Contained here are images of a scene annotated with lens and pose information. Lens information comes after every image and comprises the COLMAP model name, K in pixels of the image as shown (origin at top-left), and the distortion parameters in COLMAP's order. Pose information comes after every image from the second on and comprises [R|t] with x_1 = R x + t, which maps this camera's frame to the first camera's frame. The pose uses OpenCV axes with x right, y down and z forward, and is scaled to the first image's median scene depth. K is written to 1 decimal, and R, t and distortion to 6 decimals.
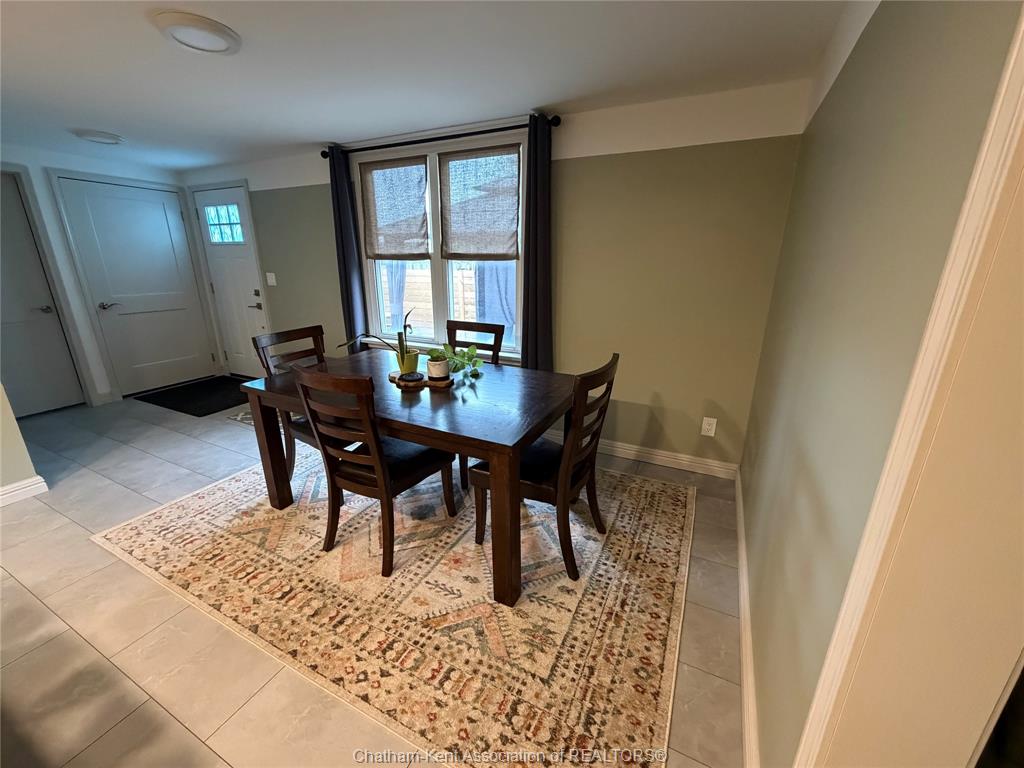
lens RADIAL K [[416.4, 0, 514.0], [0, 416.4, 379.7], [0, 0, 1]] dist [0.010167, 0.000150]
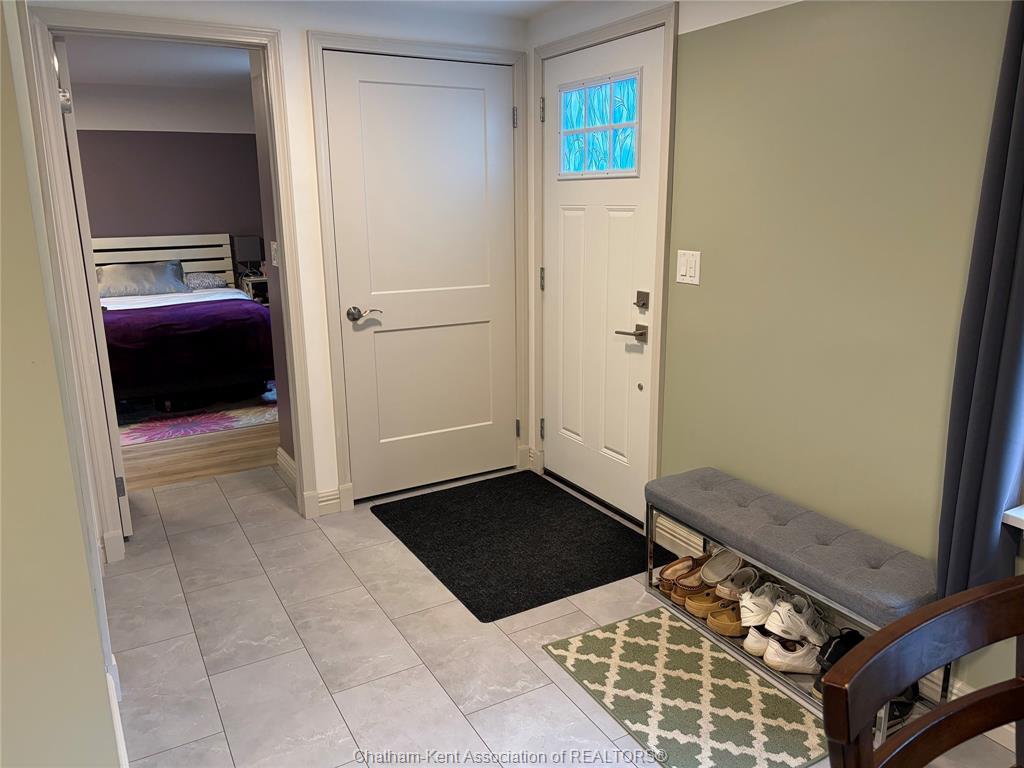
lens RADIAL K [[776.3, 0, 528.8], [0, 776.3, 381.6], [0, 0, 1]] dist [0.084147, 0.000075]
pose [[0.836556, 0.125718, -0.533262, -0.391377], [-0.154927, 0.987874, -0.010148, -0.138946], [0.525520, 0.091106, 0.845889, 0.429367]]
